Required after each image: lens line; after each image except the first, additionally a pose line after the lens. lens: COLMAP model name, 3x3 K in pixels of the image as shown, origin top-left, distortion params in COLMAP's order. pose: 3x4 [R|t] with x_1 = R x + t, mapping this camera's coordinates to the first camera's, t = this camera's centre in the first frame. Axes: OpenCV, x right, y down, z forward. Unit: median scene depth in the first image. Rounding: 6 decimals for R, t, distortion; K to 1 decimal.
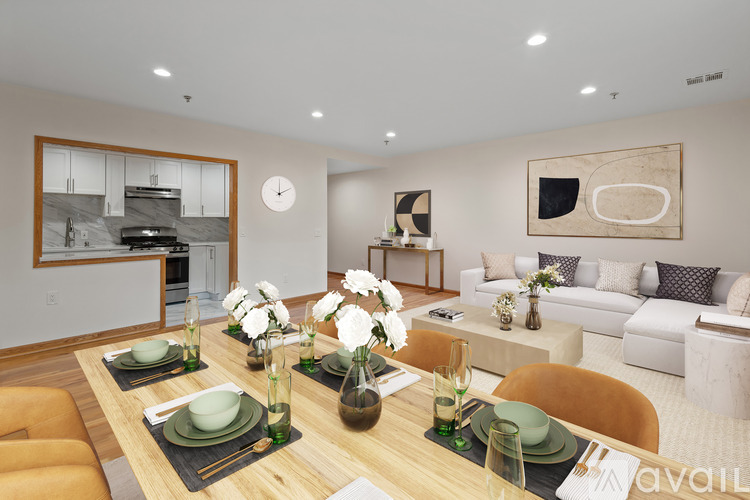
lens RADIAL K [[358.2, 0, 374.2], [0, 358.2, 225.1], [0, 0, 1]] dist [-0.000392, -0.000067]
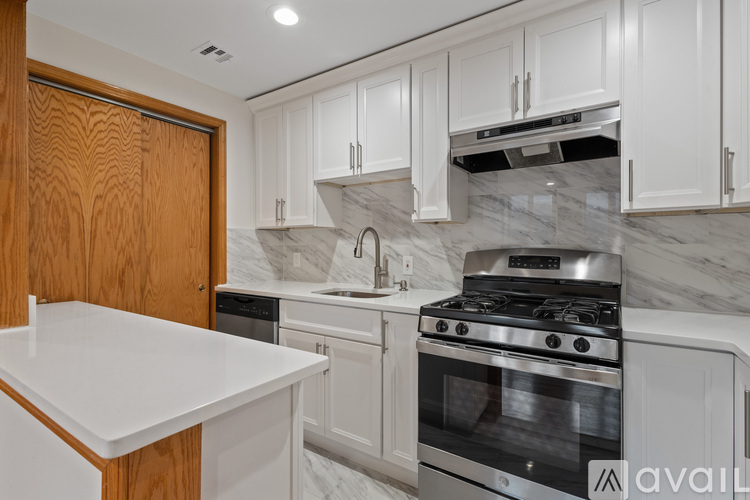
lens RADIAL K [[356.3, 0, 384.9], [0, 356.3, 248.0], [0, 0, 1]] dist [0.001228, 0.000120]
pose [[0.192108, 0.008530, -0.981337, -0.348991], [-0.001713, 0.999964, 0.008357, 0.001490], [0.981372, 0.000075, 0.192116, 0.848911]]
